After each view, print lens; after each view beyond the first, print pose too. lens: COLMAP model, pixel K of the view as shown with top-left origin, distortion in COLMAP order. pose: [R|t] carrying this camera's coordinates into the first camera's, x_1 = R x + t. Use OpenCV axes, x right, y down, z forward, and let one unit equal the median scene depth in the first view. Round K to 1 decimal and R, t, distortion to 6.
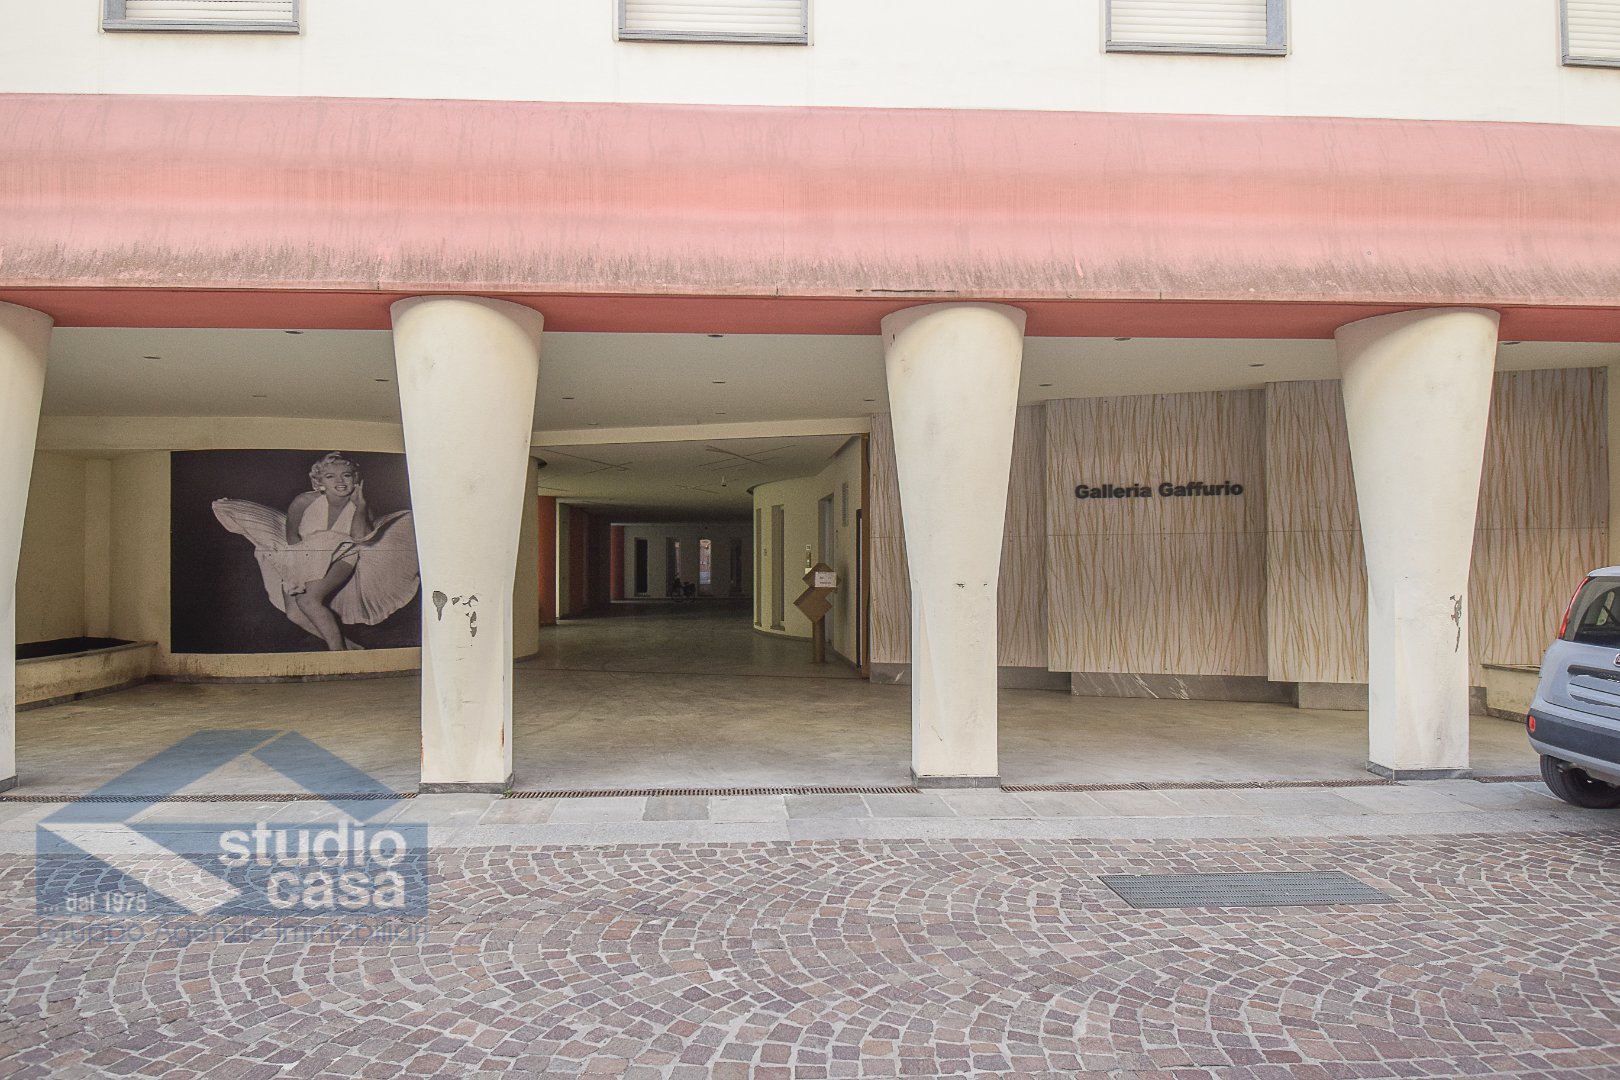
lens RADIAL K [[992.1, 0, 789.4], [0, 992.1, 581.3], [0, 0, 1]] dist [0.007547, -0.015364]
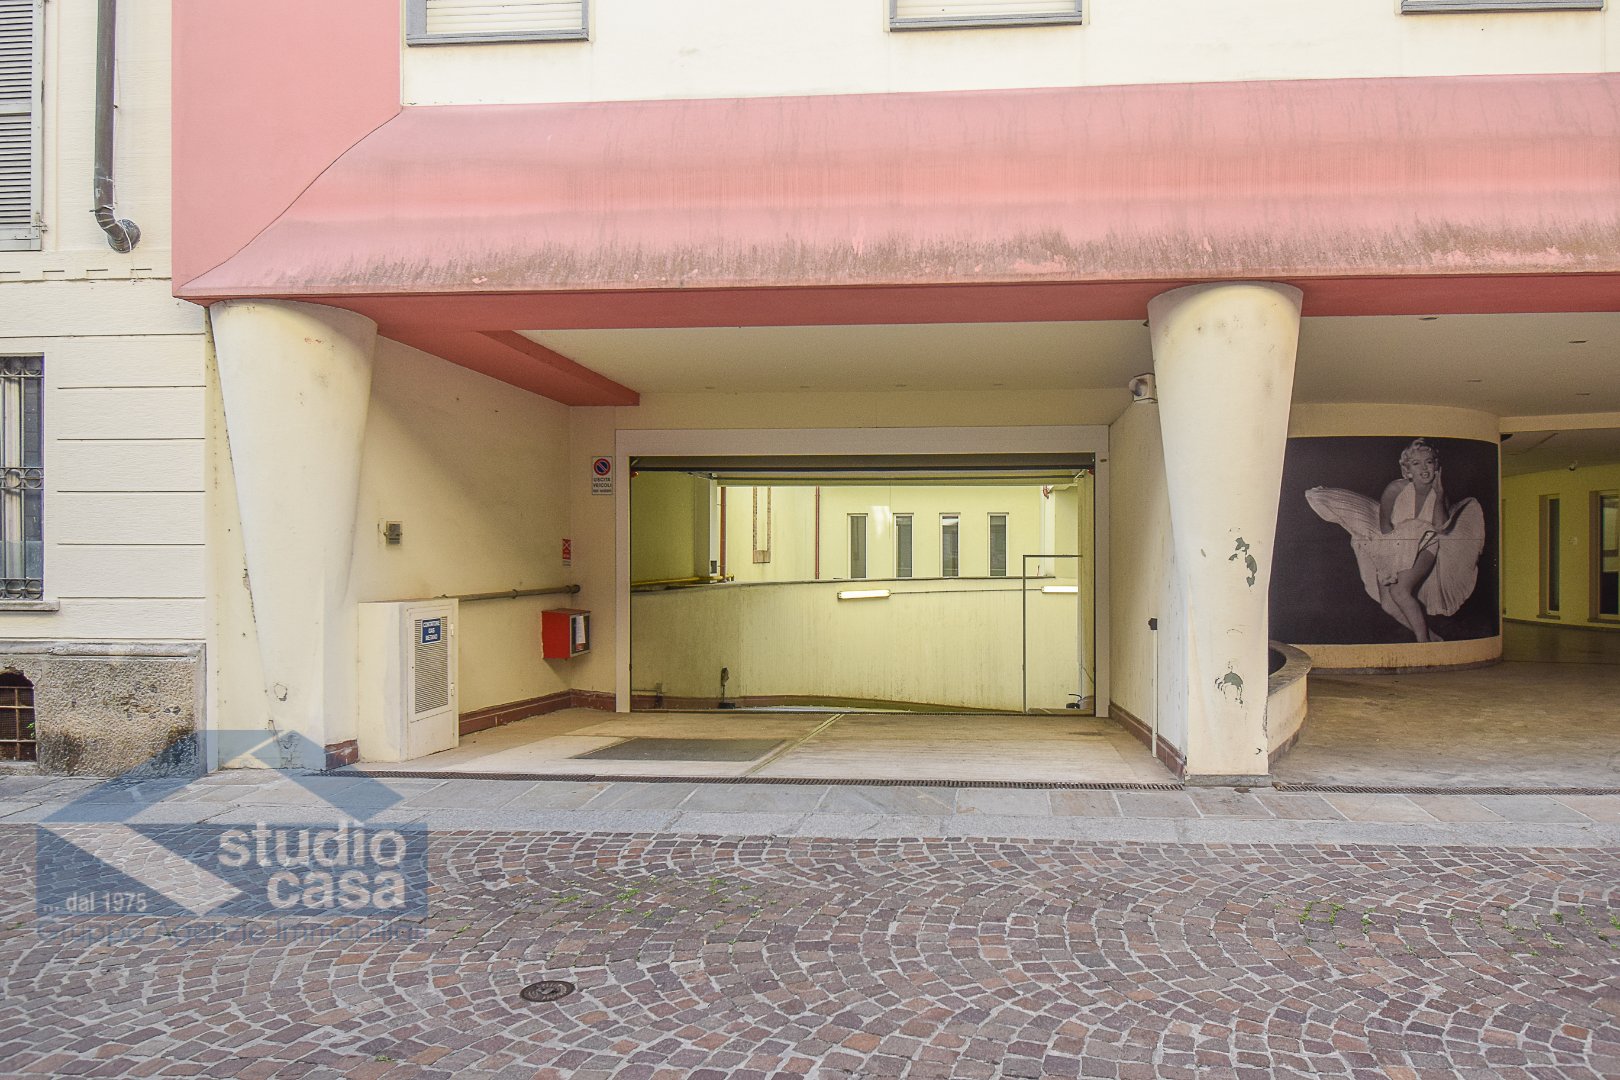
lens RADIAL K [[992.1, 0, 811.8], [0, 992.1, 582.9], [0, 0, 1]] dist [0.007547, -0.015364]
pose [[0.993642, 0.001935, -0.112572, -0.937056], [-0.000854, 0.999953, 0.009652, 0.002671], [0.112586, -0.009495, 0.993597, -0.034750]]
